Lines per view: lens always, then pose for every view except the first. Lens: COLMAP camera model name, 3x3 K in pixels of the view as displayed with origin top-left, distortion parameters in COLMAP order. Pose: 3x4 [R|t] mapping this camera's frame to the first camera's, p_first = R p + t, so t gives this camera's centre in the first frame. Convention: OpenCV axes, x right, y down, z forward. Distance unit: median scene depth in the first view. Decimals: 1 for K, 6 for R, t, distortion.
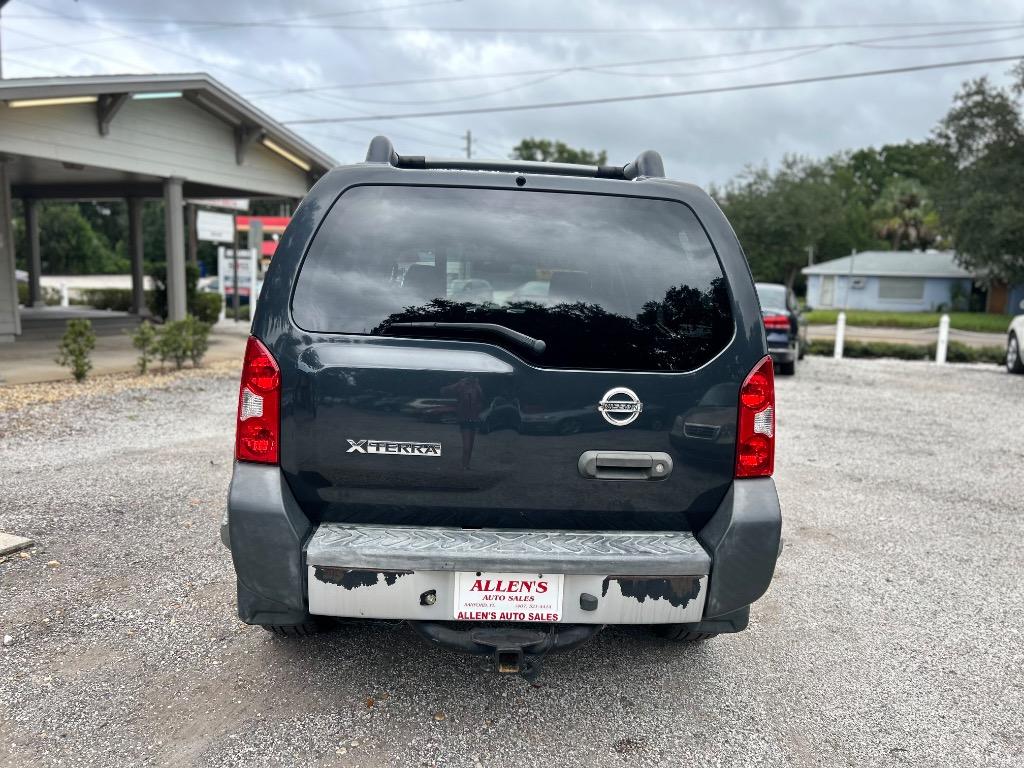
lens RADIAL K [[776.5, 0, 506.3], [0, 776.5, 395.0], [0, 0, 1]] dist [0.037620, -0.034750]
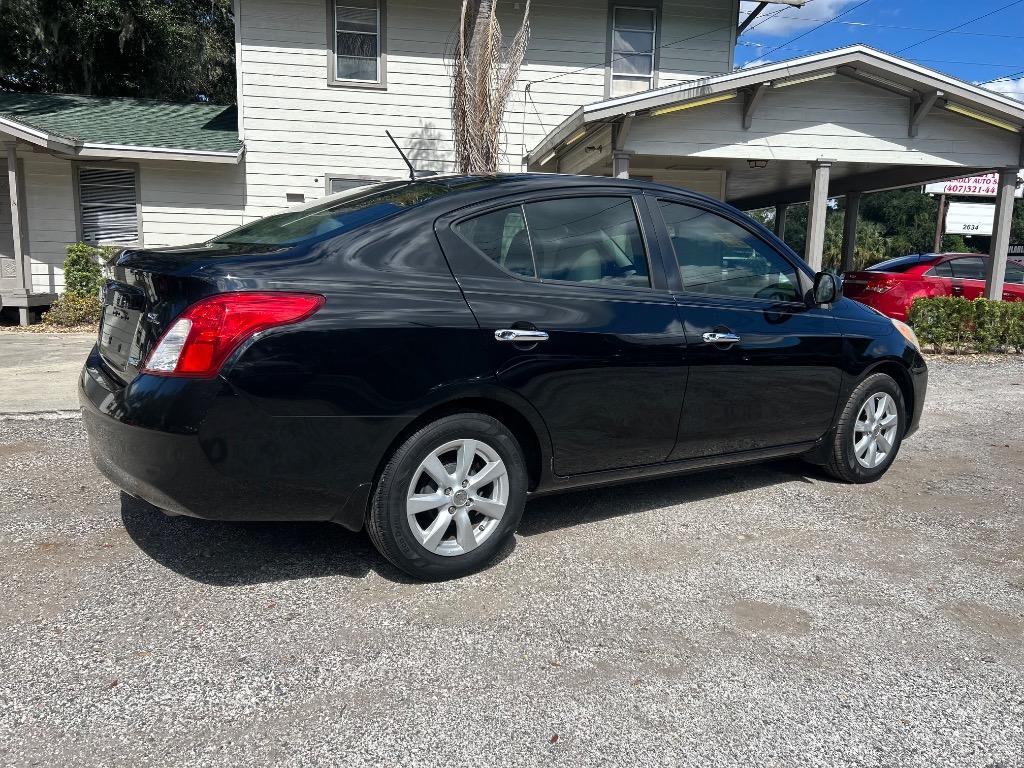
lens RADIAL K [[776.5, 0, 505.7], [0, 776.5, 396.0], [0, 0, 1]] dist [0.037620, -0.034750]
pose [[0.504251, 0.119398, -0.855263, 0.256849], [-0.139187, 0.988684, 0.055961, 0.014643], [0.852266, 0.090823, 0.515164, 0.185321]]
